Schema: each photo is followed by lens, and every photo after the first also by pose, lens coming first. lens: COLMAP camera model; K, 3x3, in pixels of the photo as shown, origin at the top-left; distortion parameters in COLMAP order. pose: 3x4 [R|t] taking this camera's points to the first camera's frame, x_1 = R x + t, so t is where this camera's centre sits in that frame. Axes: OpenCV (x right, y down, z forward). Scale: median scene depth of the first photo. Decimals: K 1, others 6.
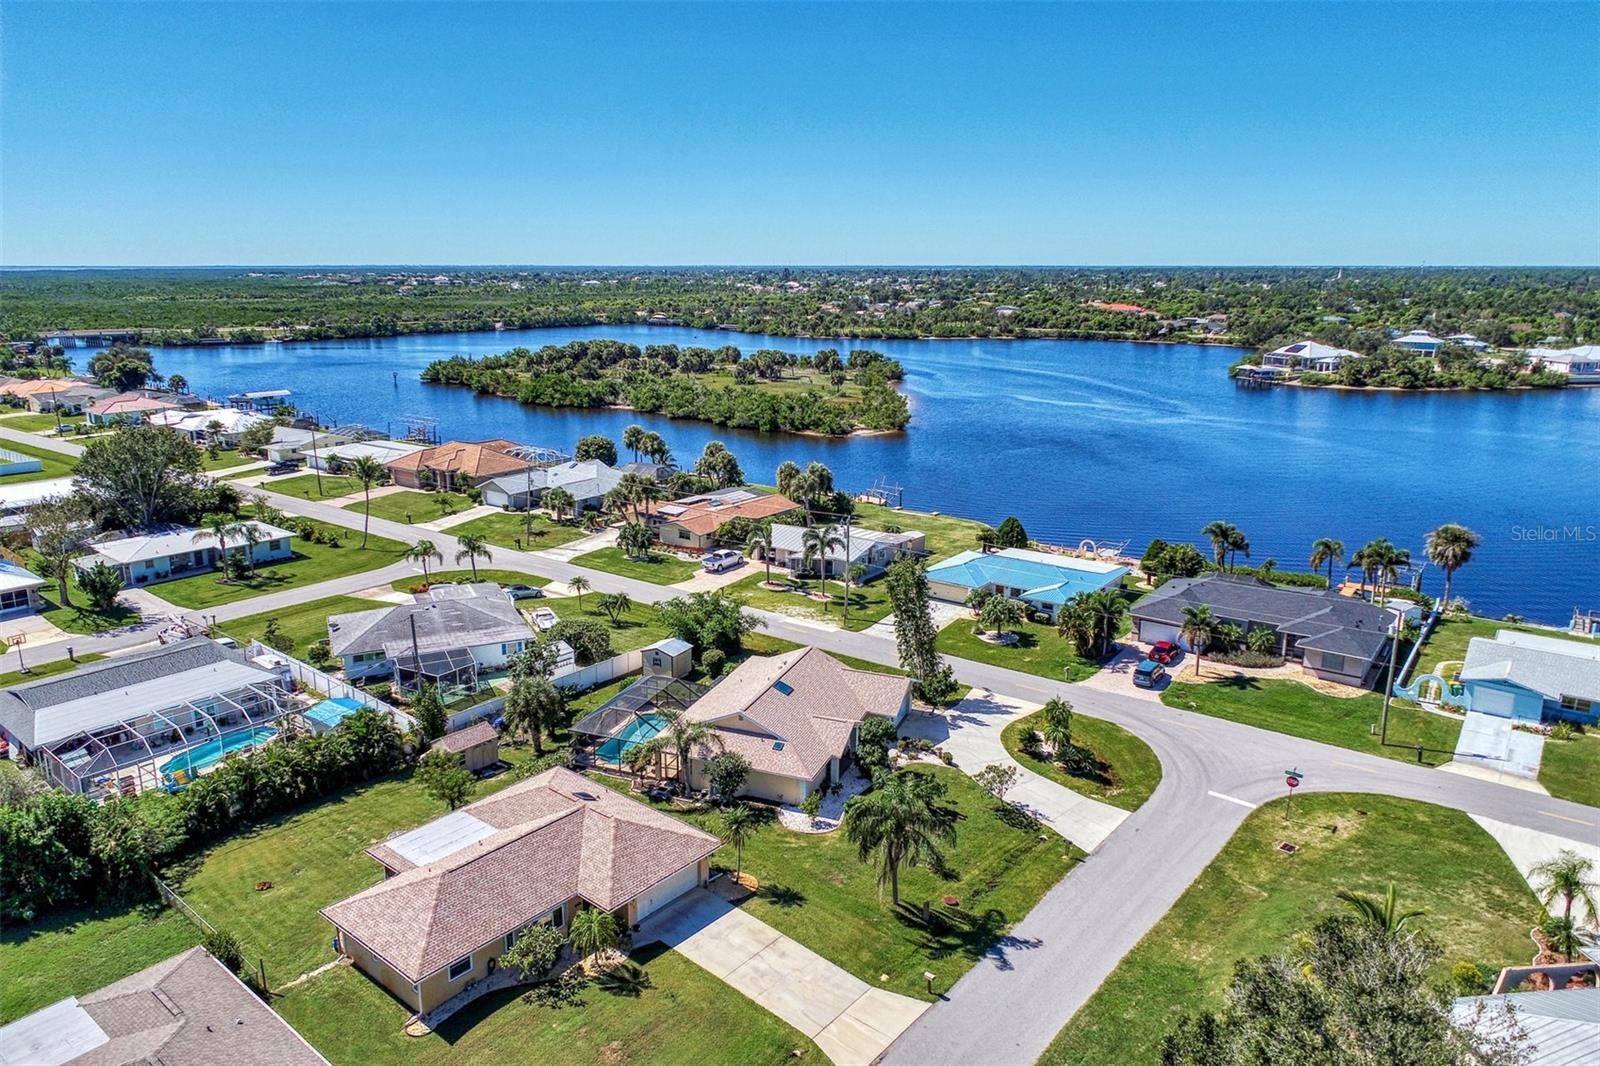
lens RADIAL K [[1039.6, 0, 800.0], [0, 1039.6, 533.0], [0, 0, 1]] dist [-0.005441, 0.001401]
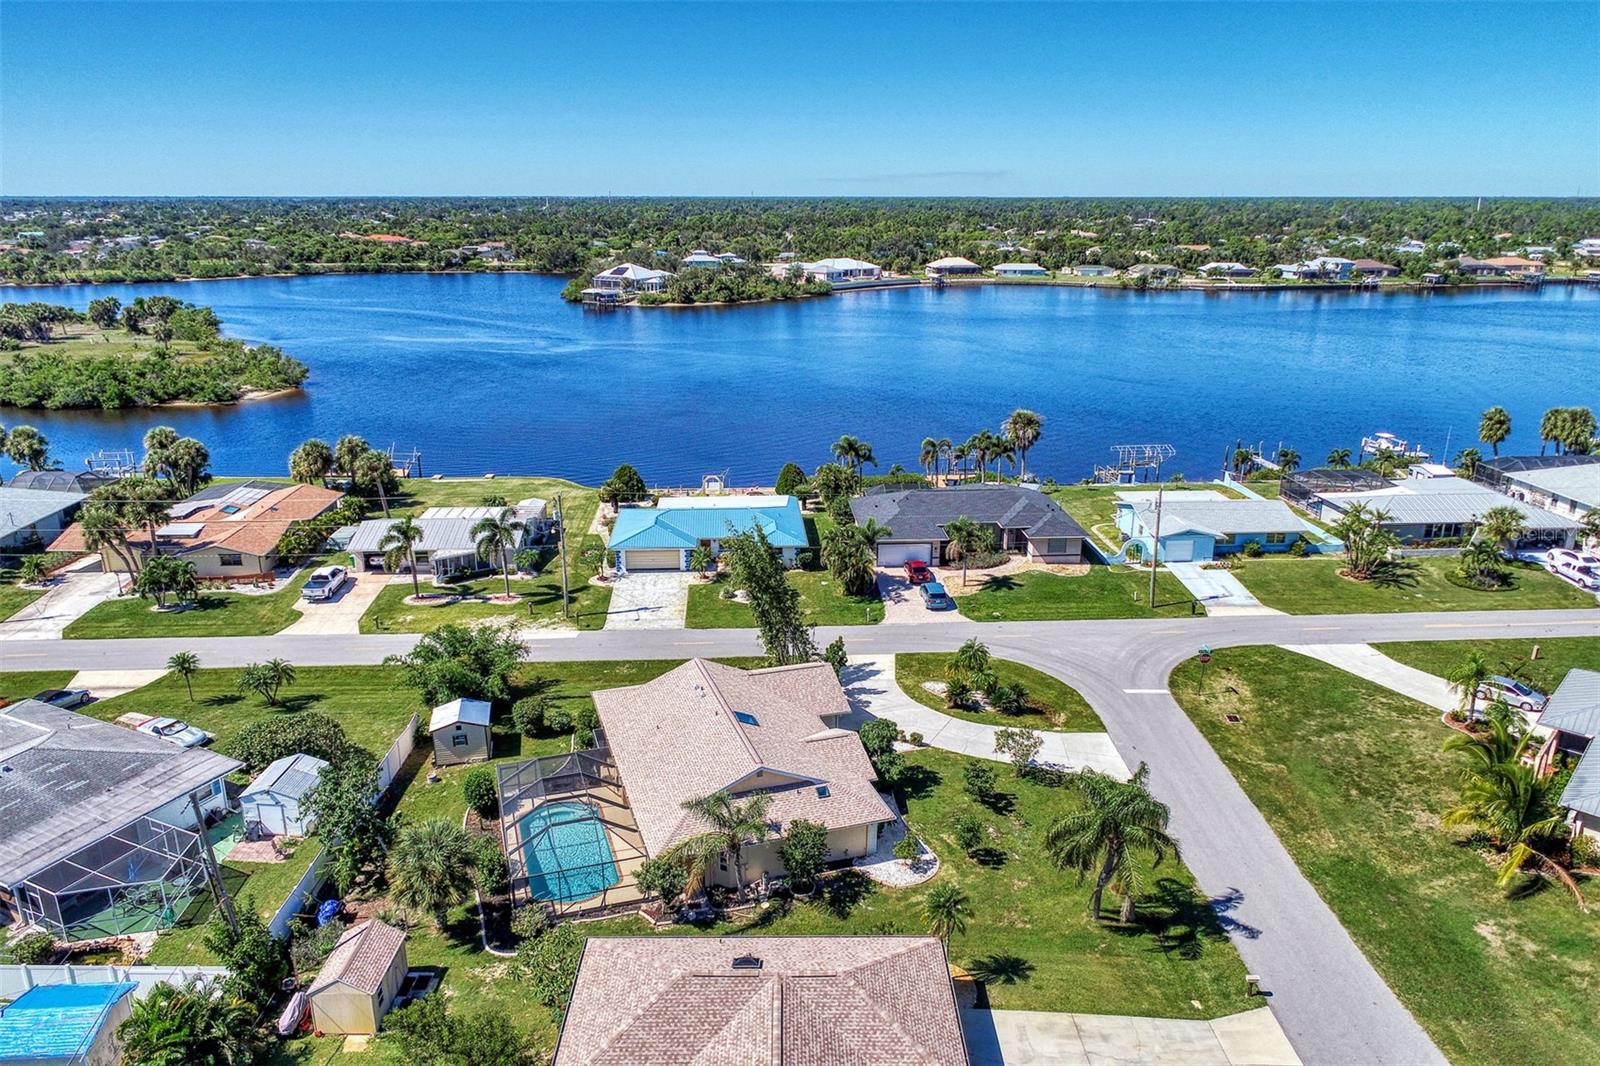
lens RADIAL K [[1039.6, 0, 800.0], [0, 1039.6, 533.0], [0, 0, 1]] dist [-0.005441, 0.001401]
pose [[0.776490, -0.193399, 0.599717, -0.255693], [0.155263, 0.981114, 0.115365, -0.041837], [-0.610702, 0.003534, 0.791853, 0.221729]]
